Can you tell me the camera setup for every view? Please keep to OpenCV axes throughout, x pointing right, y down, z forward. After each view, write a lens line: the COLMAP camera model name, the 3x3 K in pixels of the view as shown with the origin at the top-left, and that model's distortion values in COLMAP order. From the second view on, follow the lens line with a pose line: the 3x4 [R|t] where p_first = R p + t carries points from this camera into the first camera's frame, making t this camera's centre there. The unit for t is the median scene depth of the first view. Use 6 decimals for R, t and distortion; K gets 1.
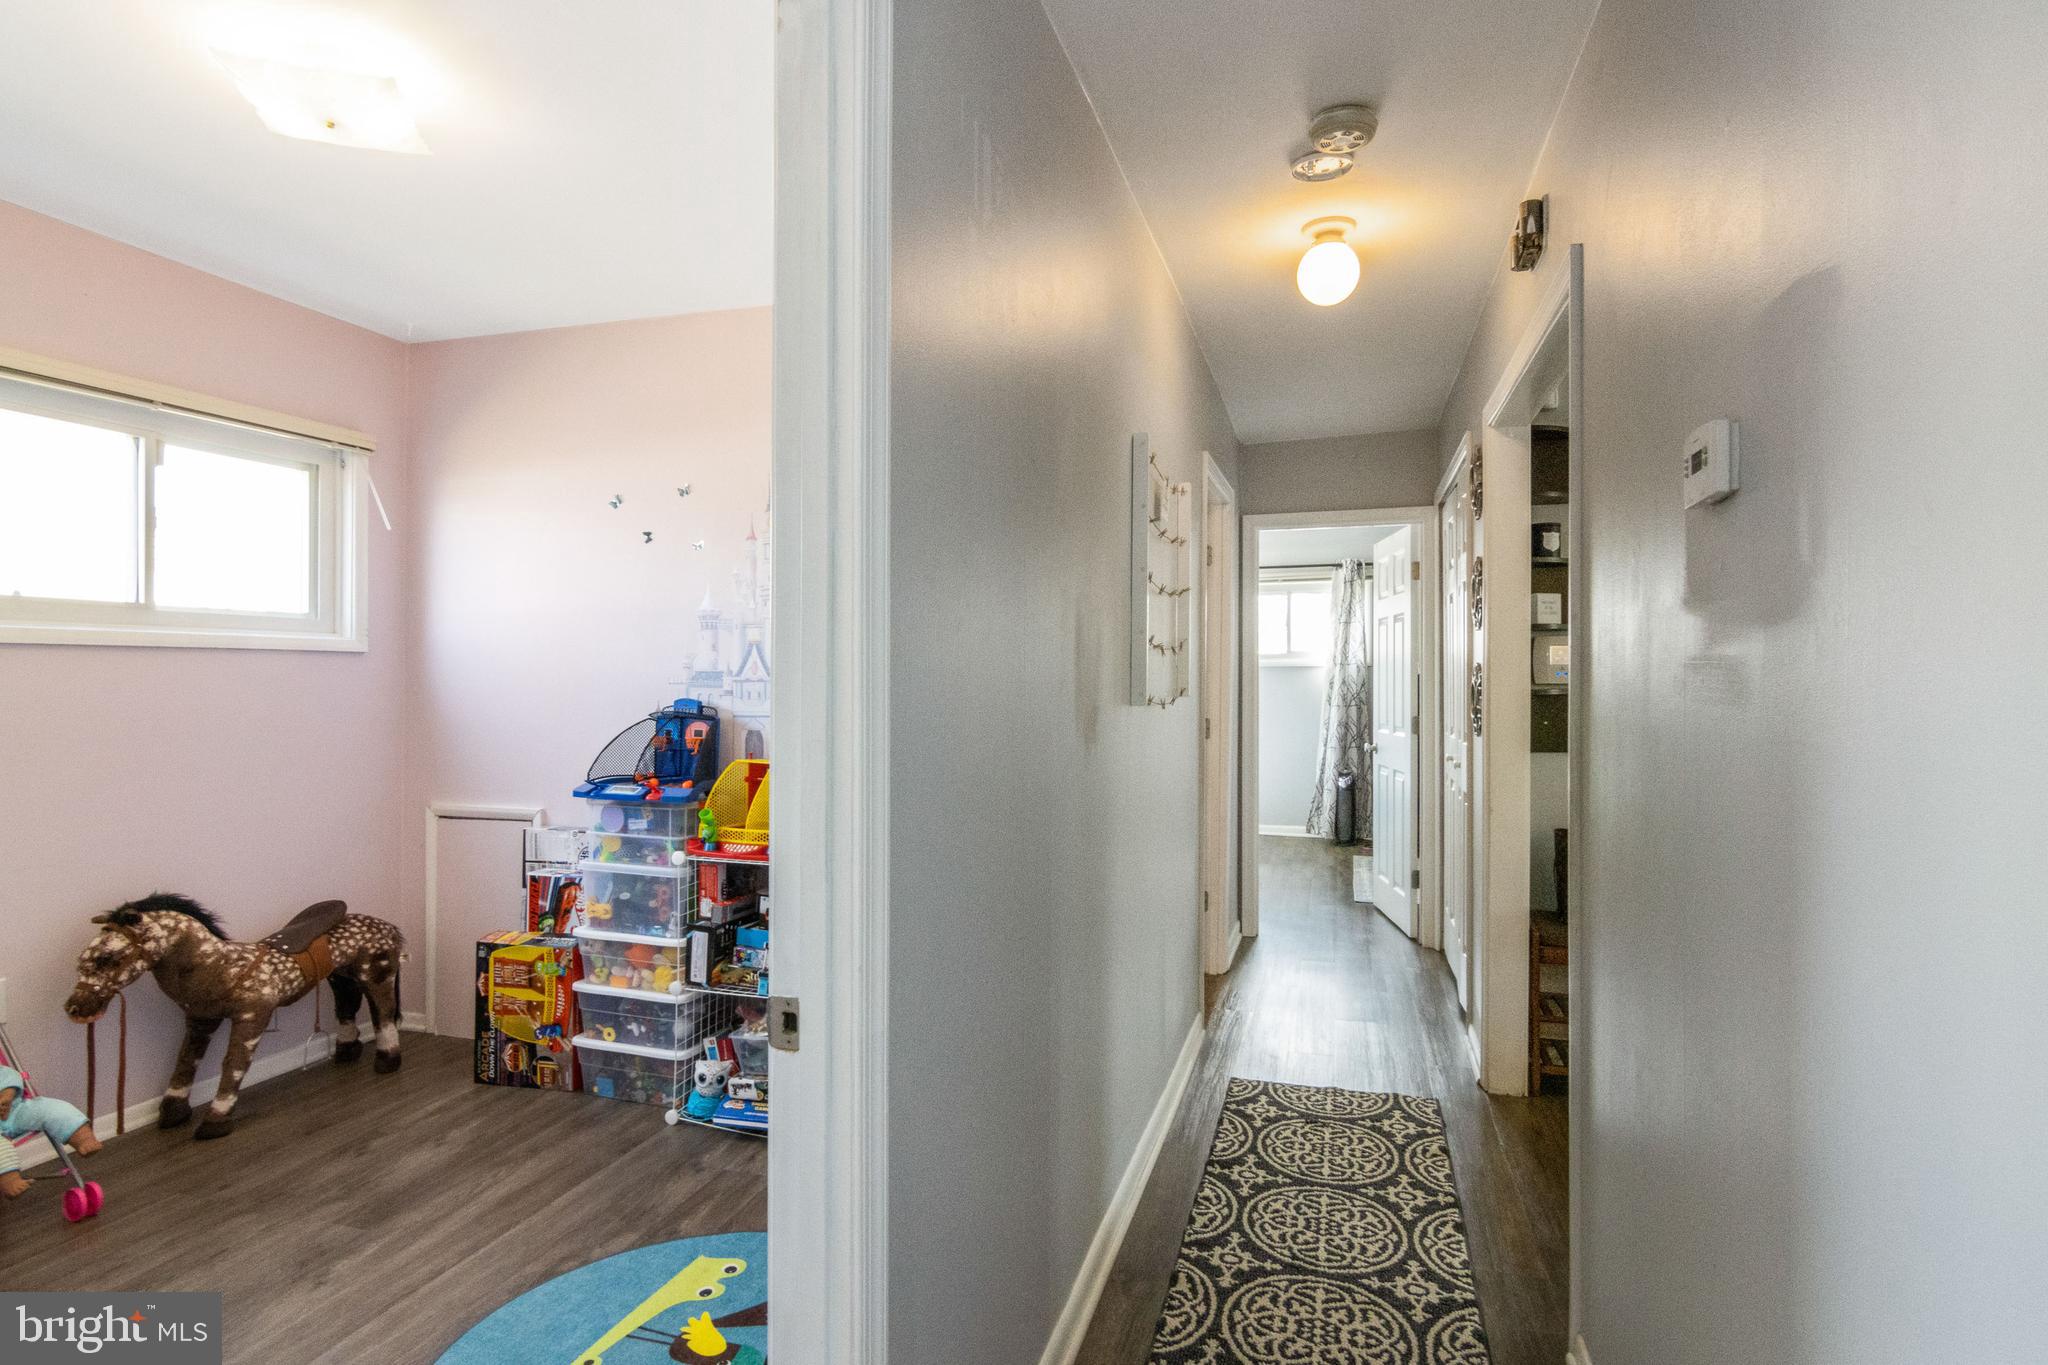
lens RADIAL K [[1065.7, 0, 1025.1], [0, 1065.7, 693.8], [0, 0, 1]] dist [-0.001318, 0.000038]
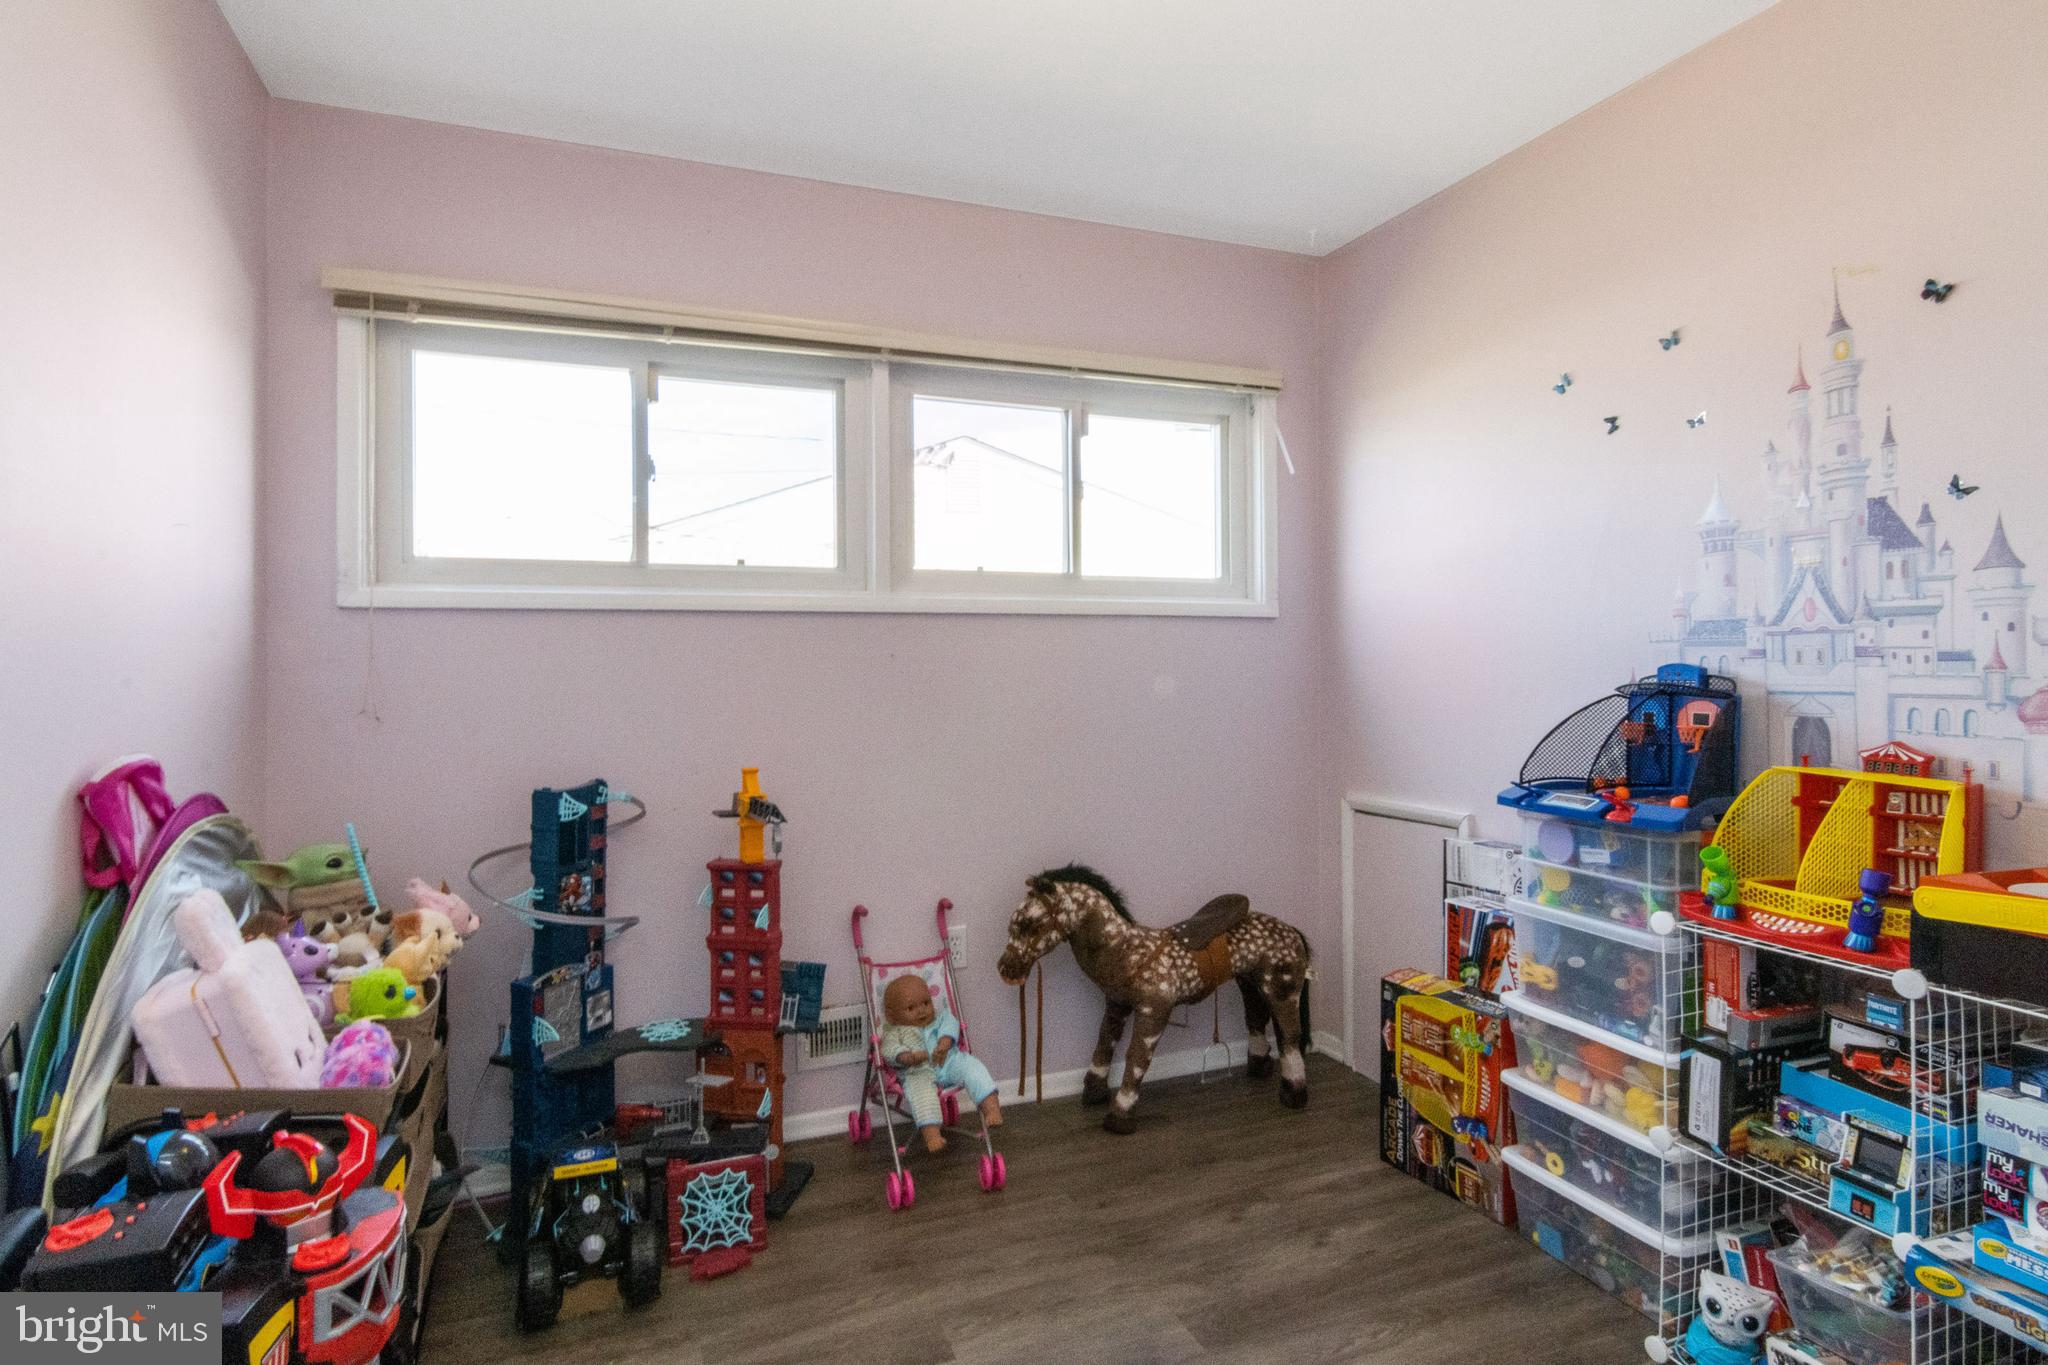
lens RADIAL K [[1034.7, 0, 1021.6], [0, 1034.7, 654.1], [0, 0, 1]] dist [-0.002167, 0.001704]
pose [[0.625353, -0.019122, -0.780108, -0.086399], [-0.005164, 0.999576, -0.028641, 0.019034], [0.780325, 0.021939, 0.624989, 0.324464]]
